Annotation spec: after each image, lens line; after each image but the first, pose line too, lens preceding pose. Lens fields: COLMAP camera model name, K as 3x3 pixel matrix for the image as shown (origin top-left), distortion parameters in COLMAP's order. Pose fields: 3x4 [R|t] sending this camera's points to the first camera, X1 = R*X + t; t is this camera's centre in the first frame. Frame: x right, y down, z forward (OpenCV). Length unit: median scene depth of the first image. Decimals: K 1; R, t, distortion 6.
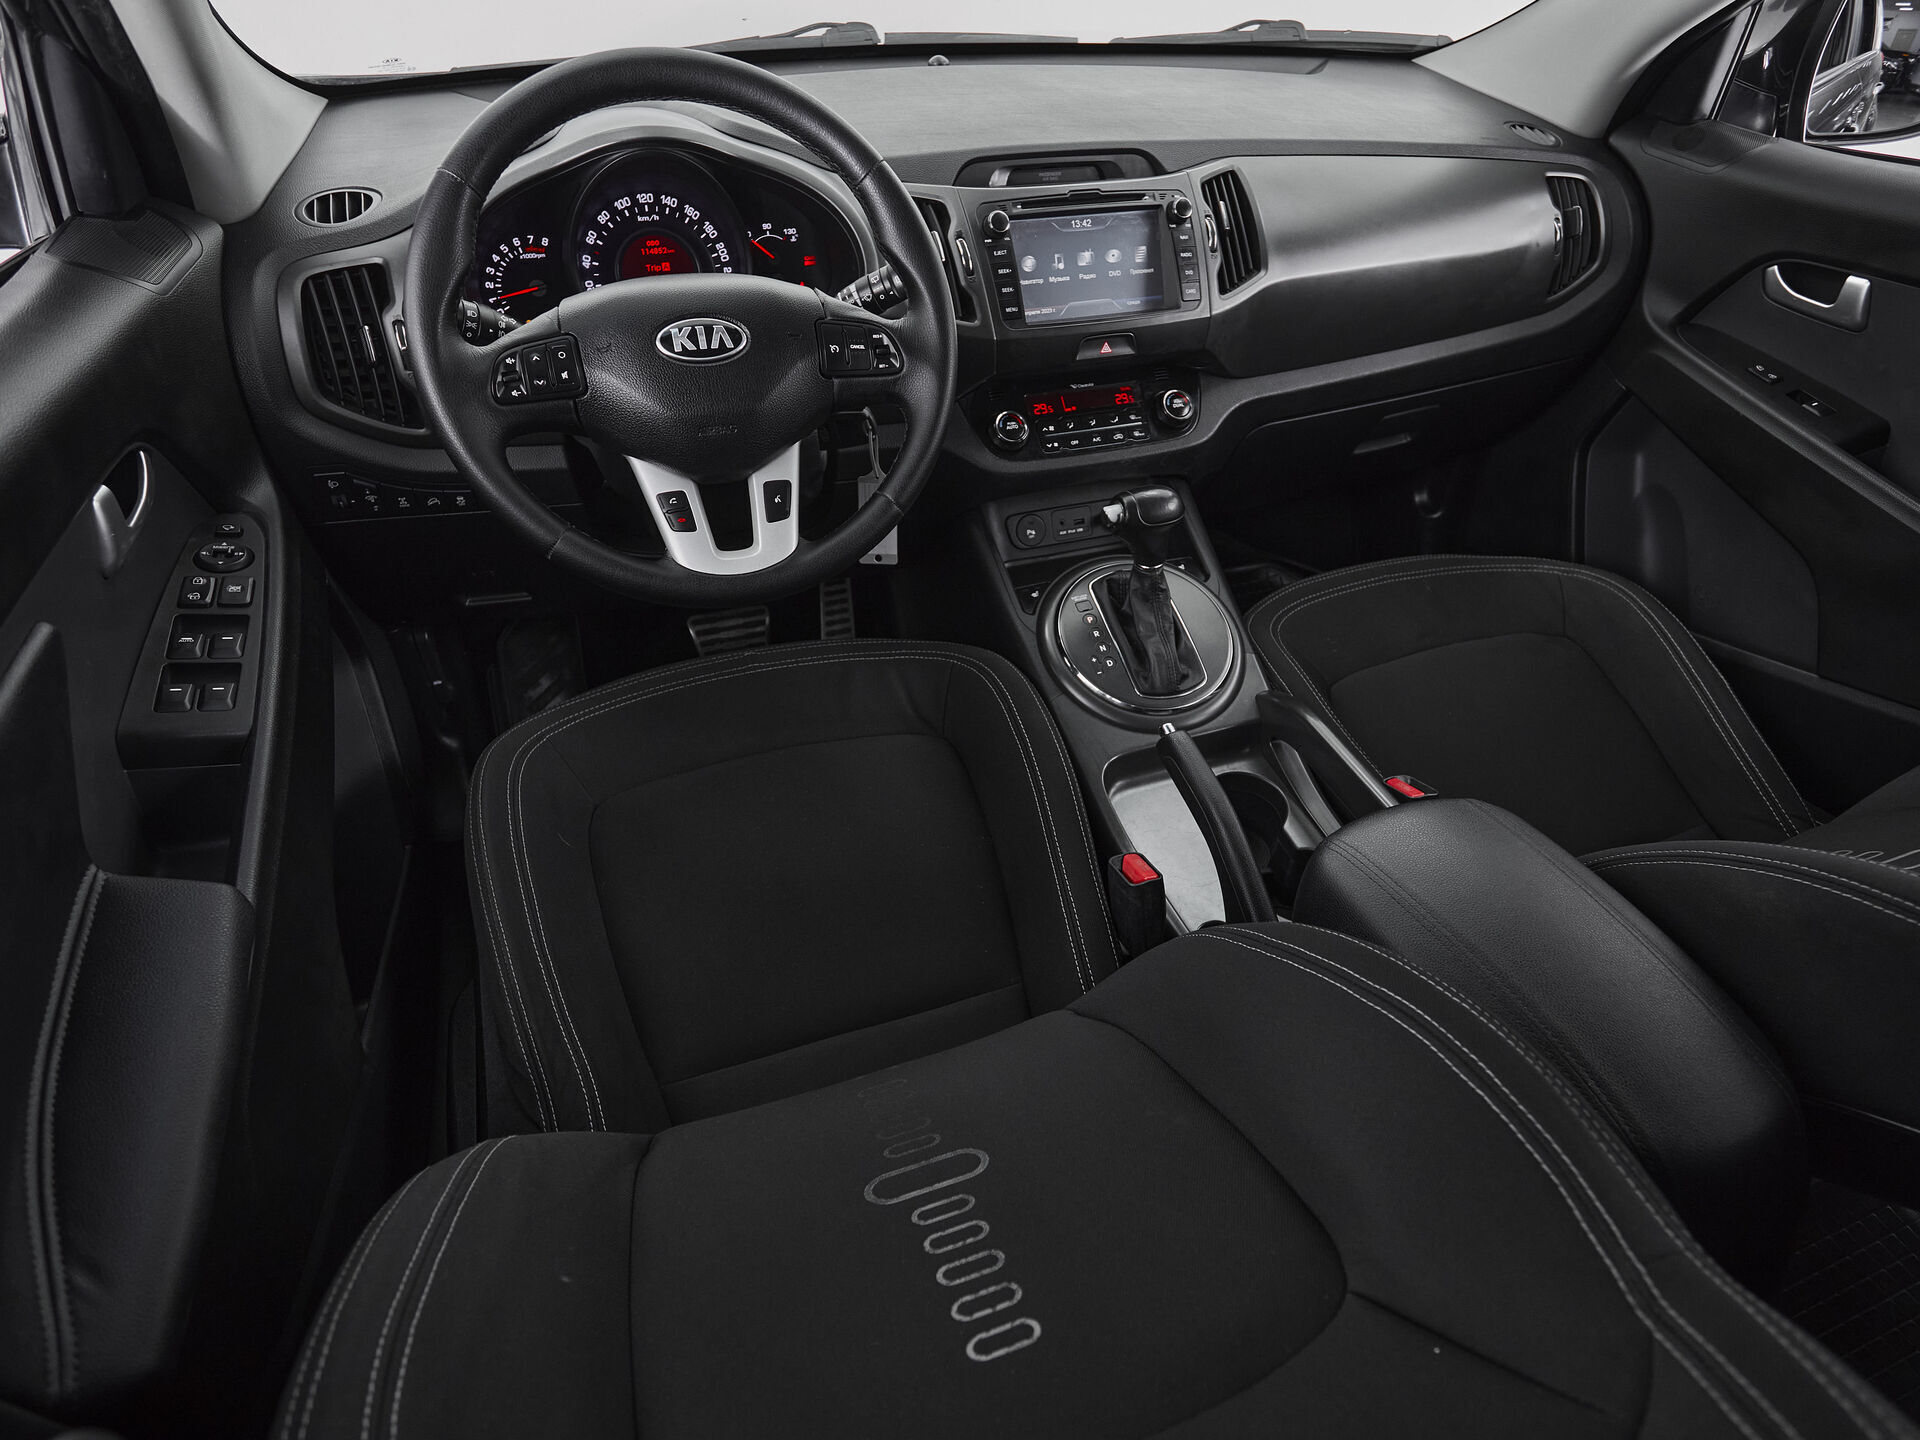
lens RADIAL K [[1075.6, 0, 987.3], [0, 1075.6, 743.0], [0, 0, 1]] dist [-0.002667, -0.000809]
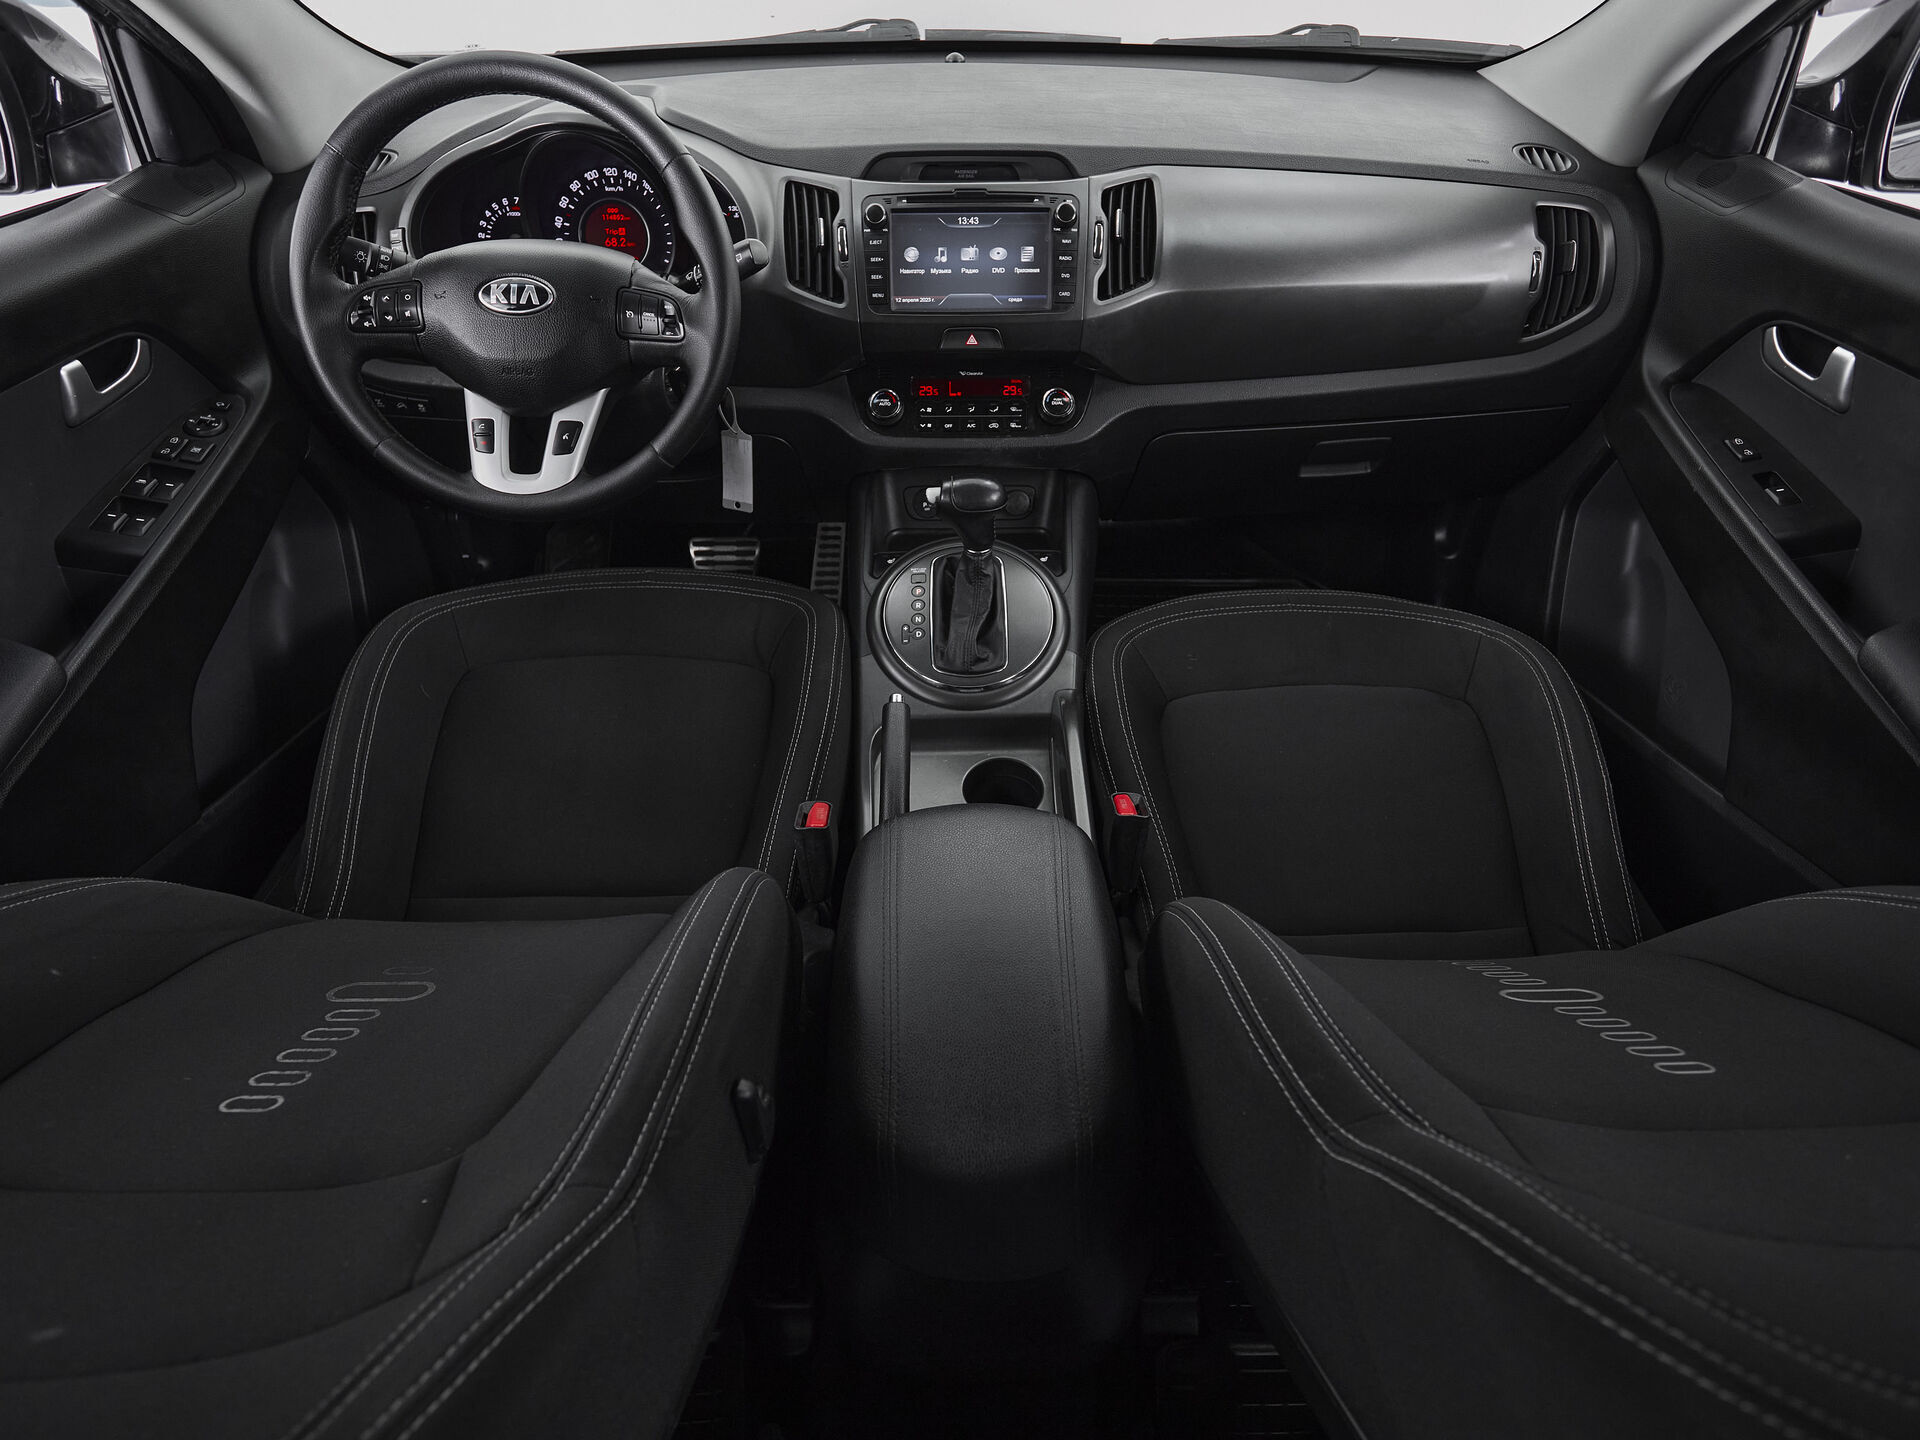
lens RADIAL K [[1041.8, 0, 956.2], [0, 1041.8, 715.3], [0, 0, 1]] dist [-0.001194, -0.001149]
pose [[0.942401, 0.200681, -0.267594, 0.440005], [-0.197071, 0.979549, 0.040574, -0.044368], [0.270264, 0.014498, 0.962677, 0.015978]]
